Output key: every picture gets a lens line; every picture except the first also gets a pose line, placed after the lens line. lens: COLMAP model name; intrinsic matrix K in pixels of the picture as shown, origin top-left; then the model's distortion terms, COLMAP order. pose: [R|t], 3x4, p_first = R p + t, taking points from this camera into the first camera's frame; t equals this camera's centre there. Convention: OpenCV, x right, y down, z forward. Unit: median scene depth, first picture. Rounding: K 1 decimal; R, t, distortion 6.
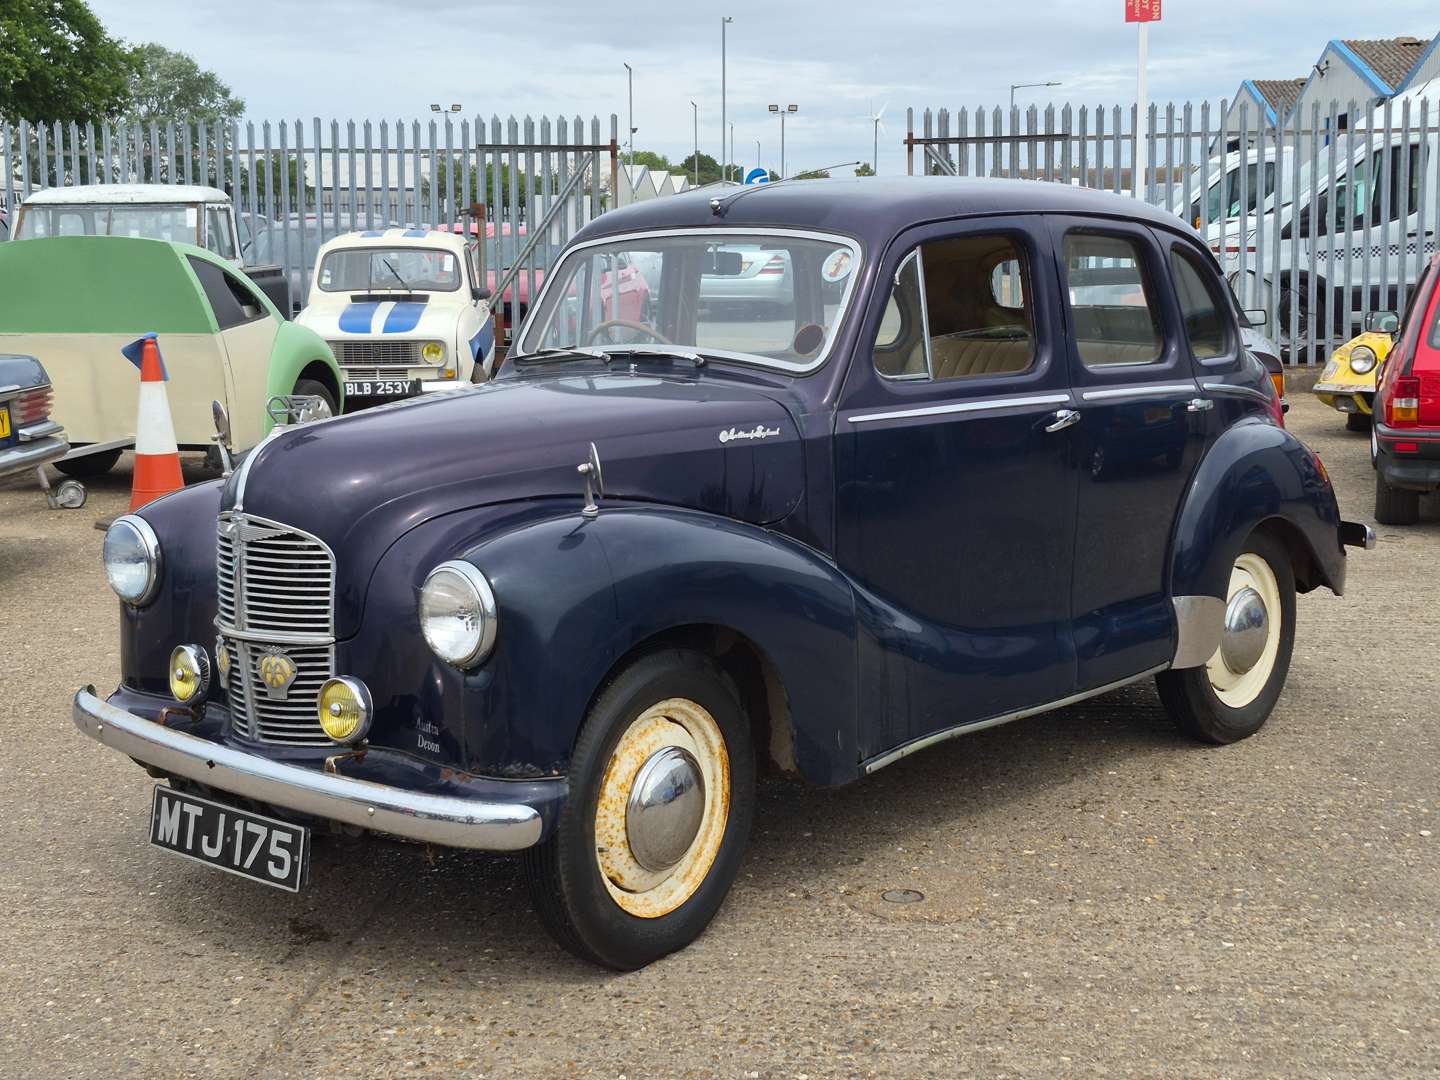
lens RADIAL K [[1969.4, 0, 715.4], [0, 1969.4, 507.8], [0, 0, 1]] dist [0.201932, -0.490934]
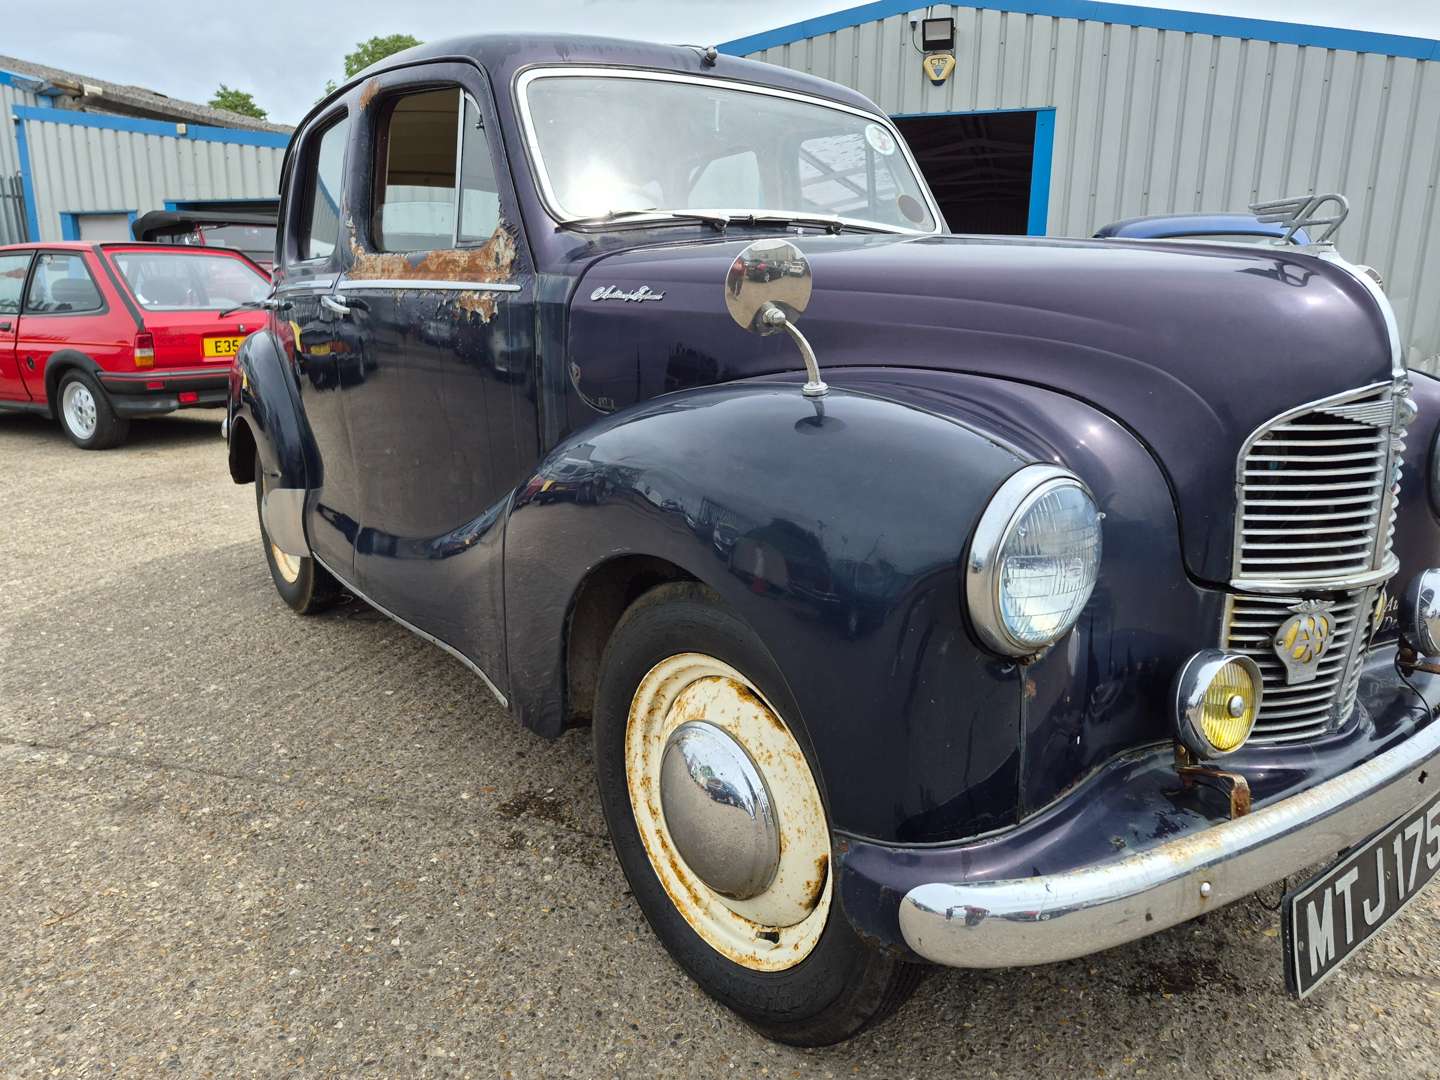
lens RADIAL K [[1013.2, 0, 708.7], [0, 1013.2, 522.5], [0, 0, 1]] dist [0.063903, -0.065123]
pose [[0.197028, -0.203486, 0.959048, -0.577290], [0.128308, 0.975162, 0.180545, -0.038271], [-0.971965, 0.087481, 0.218244, 1.104755]]
